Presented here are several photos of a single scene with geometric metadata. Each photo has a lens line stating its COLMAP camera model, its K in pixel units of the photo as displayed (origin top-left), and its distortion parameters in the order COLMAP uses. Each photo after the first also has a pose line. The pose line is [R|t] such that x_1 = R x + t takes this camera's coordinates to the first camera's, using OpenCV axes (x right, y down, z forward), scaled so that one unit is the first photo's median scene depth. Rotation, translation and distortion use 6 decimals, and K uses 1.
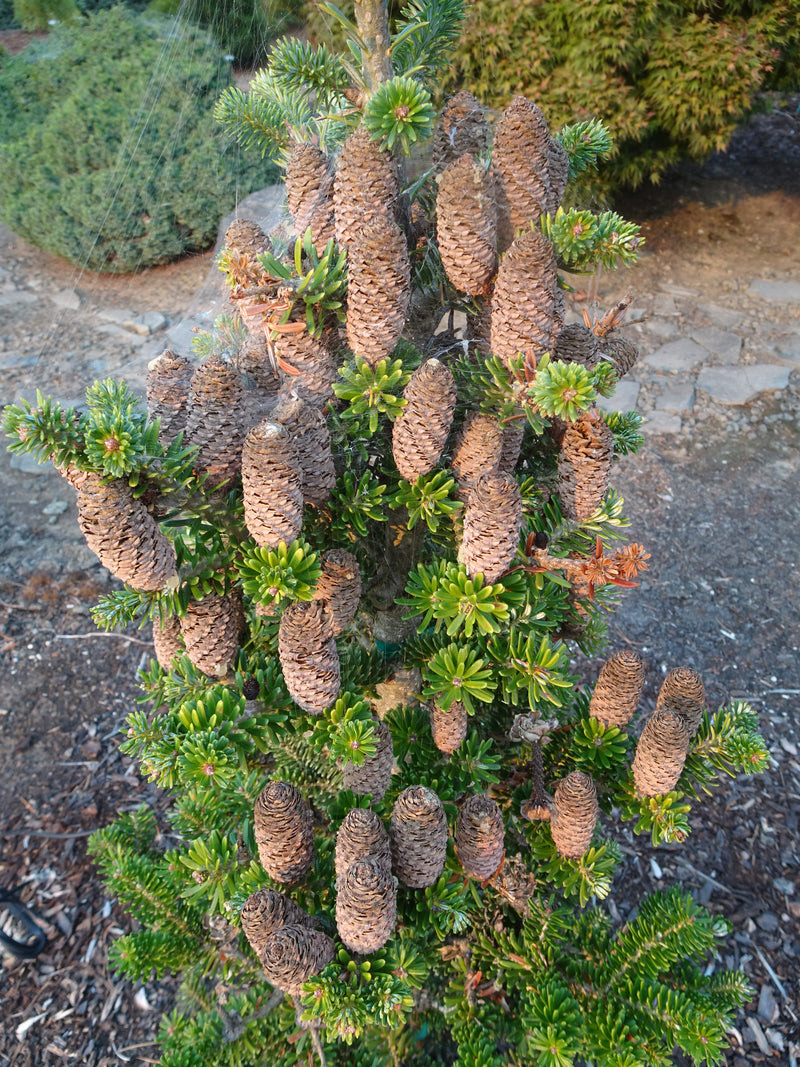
lens RADIAL K [[769.3, 0, 401.0], [0, 769.3, 470.1], [0, 0, 1]] dist [0.133043, 0.000182]
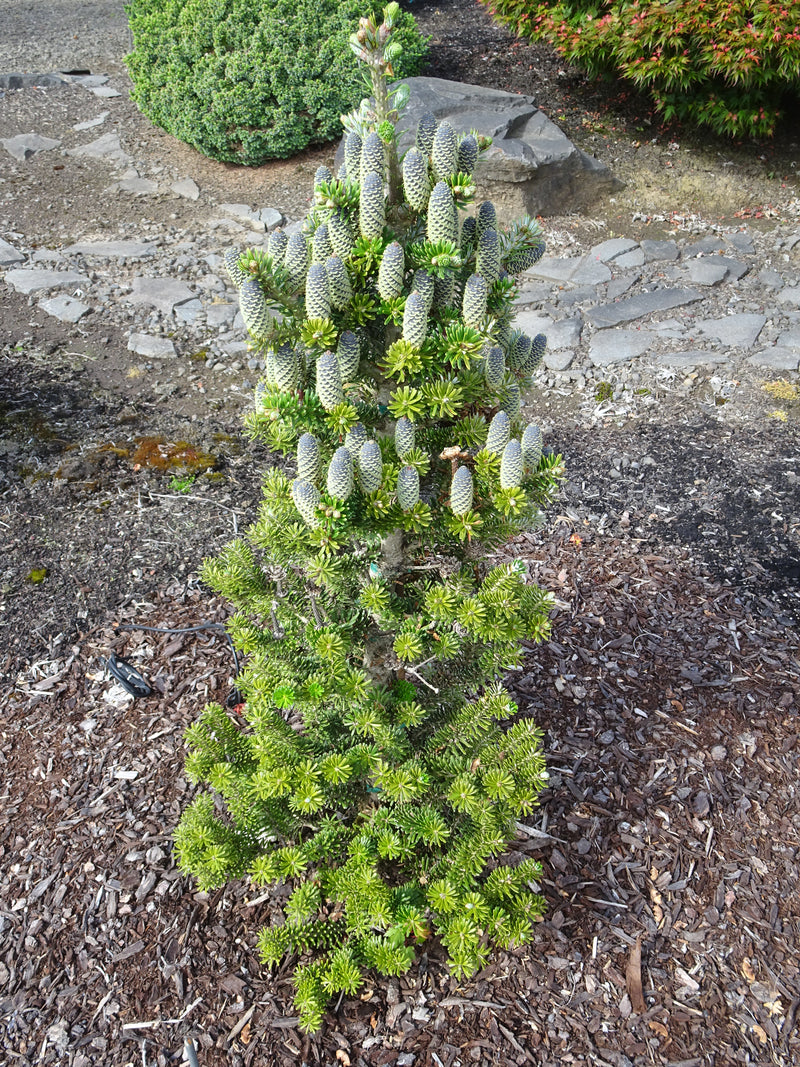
lens RADIAL K [[943.1, 0, 400.0], [0, 943.1, 533.5], [0, 0, 1]] dist [0.060251, -0.004195]
pose [[0.981936, 0.133514, -0.134071, 0.482056], [-0.118050, 0.986049, 0.117356, 0.332949], [0.147870, -0.099409, 0.983998, -1.581518]]
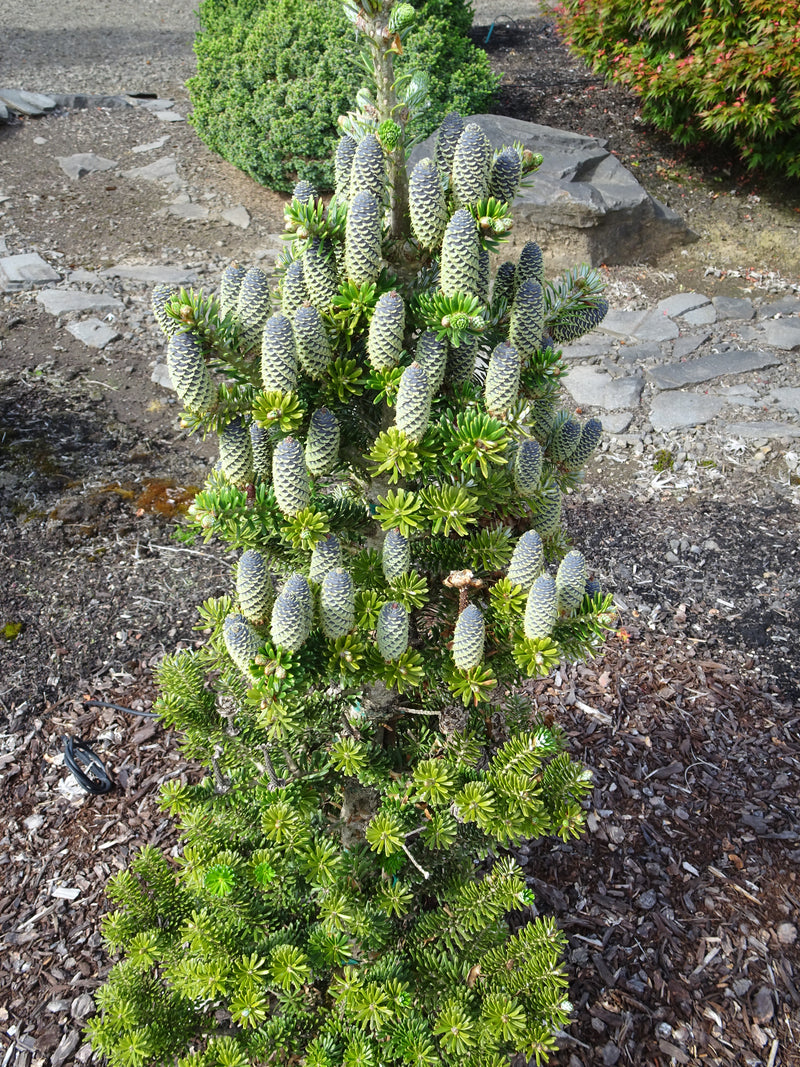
lens RADIAL K [[943.1, 0, 400.0], [0, 943.1, 533.5], [0, 0, 1]] dist [0.060251, -0.004195]
pose [[0.962651, 0.196924, -0.185808, 0.458366], [-0.183231, 0.979090, 0.088366, 0.153458], [0.199324, -0.051019, 0.978605, -0.786161]]
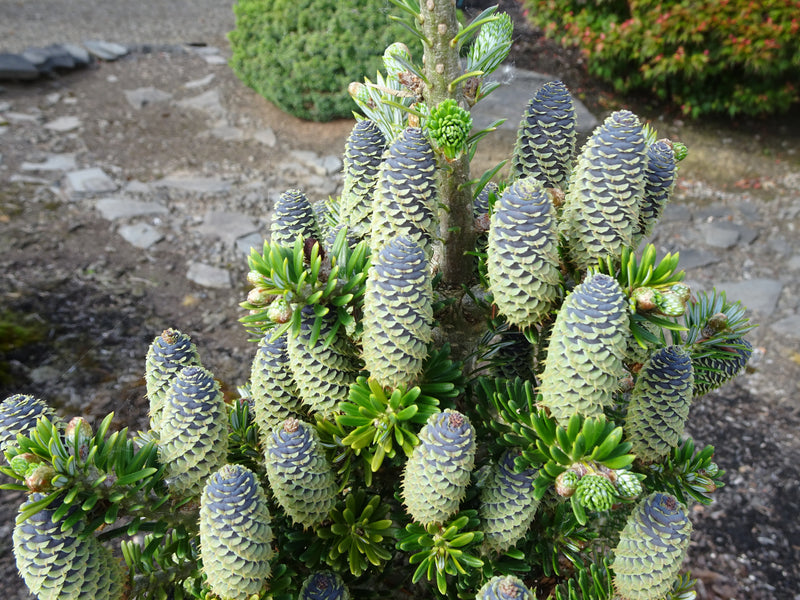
lens RADIAL K [[707.1, 0, 400.0], [0, 707.1, 300.0], [0, 0, 1]] dist [0.060251, -0.004195]
pose [[0.965542, 0.176166, -0.191555, 0.097027], [-0.178844, 0.983872, 0.003356, -0.223780], [0.189057, 0.031018, 0.981476, 0.252142]]
